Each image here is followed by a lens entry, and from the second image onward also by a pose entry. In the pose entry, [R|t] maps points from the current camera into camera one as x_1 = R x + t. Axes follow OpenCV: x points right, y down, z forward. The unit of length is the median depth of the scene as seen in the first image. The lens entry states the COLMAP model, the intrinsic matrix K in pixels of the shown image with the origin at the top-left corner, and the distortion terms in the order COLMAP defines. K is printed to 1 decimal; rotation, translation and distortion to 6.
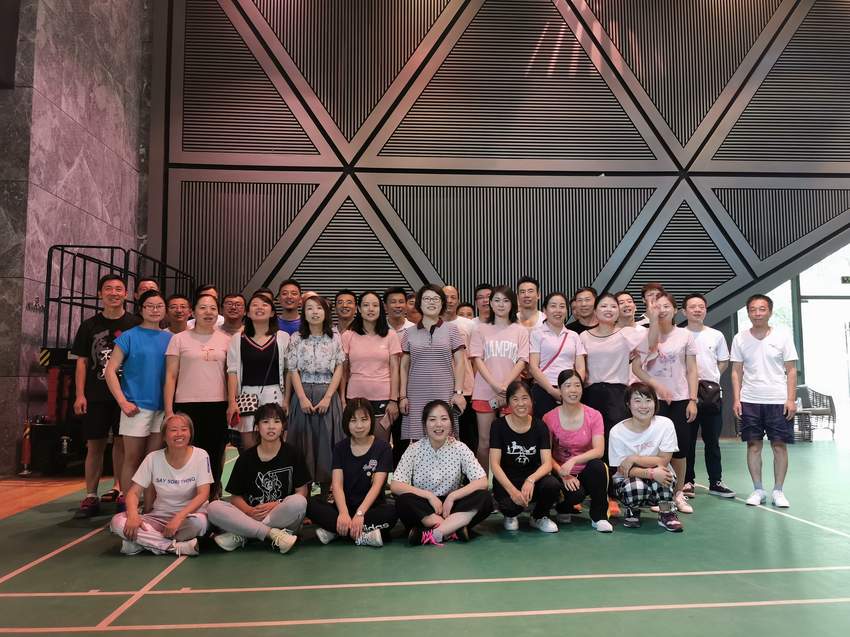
lens RADIAL K [[667.2, 0, 430.2], [0, 667.2, 320.3], [0, 0, 1]] dist [0.024389, -0.028331]
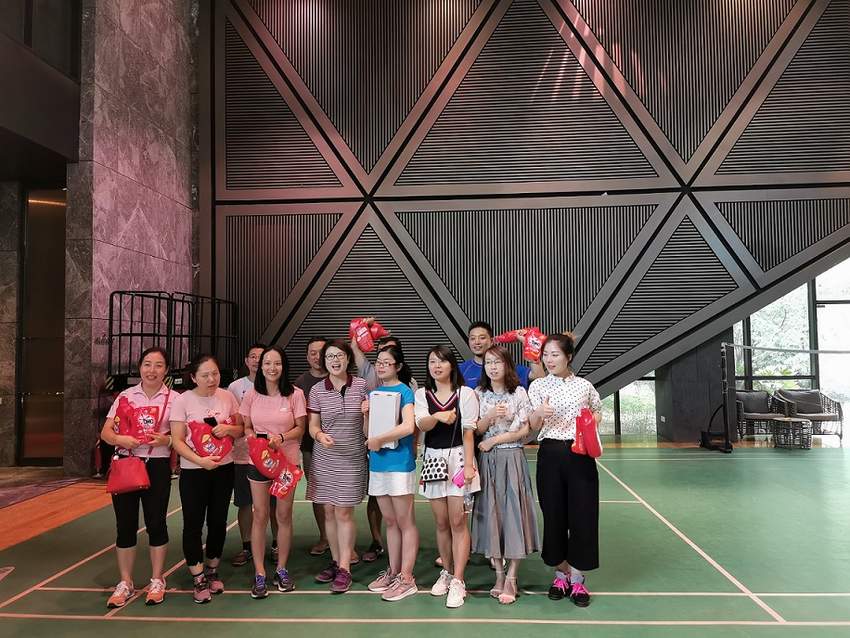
lens RADIAL K [[667.2, 0, 421.8], [0, 667.2, 320.5], [0, 0, 1]] dist [0.024389, -0.028331]
pose [[0.989623, -0.013116, -0.143091, 0.122571], [0.019749, 0.998790, 0.045037, -0.072916], [0.142327, -0.047396, 0.988684, -0.096180]]
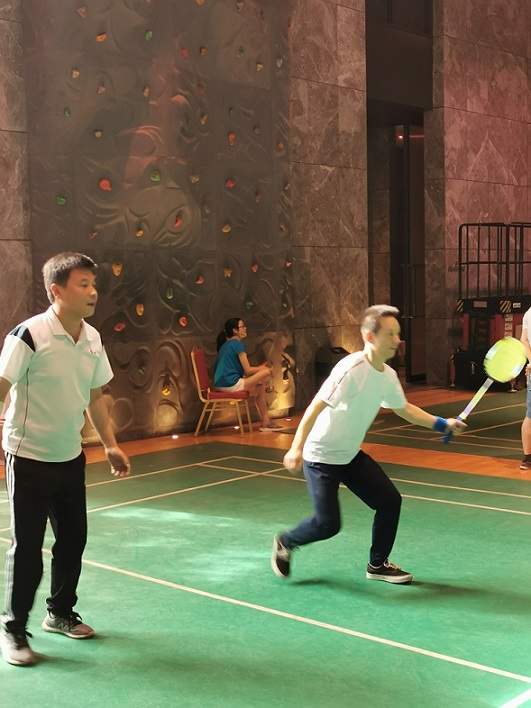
lens RADIAL K [[1122.9, 0, 267.3], [0, 1122.9, 353.4], [0, 0, 1]] dist [-0.027830, 0.000000]
pose [[0.685874, 0.038210, -0.726716, 0.602315], [0.080430, 0.988522, 0.127886, -0.125153], [0.723262, -0.146164, 0.674929, -0.626052]]
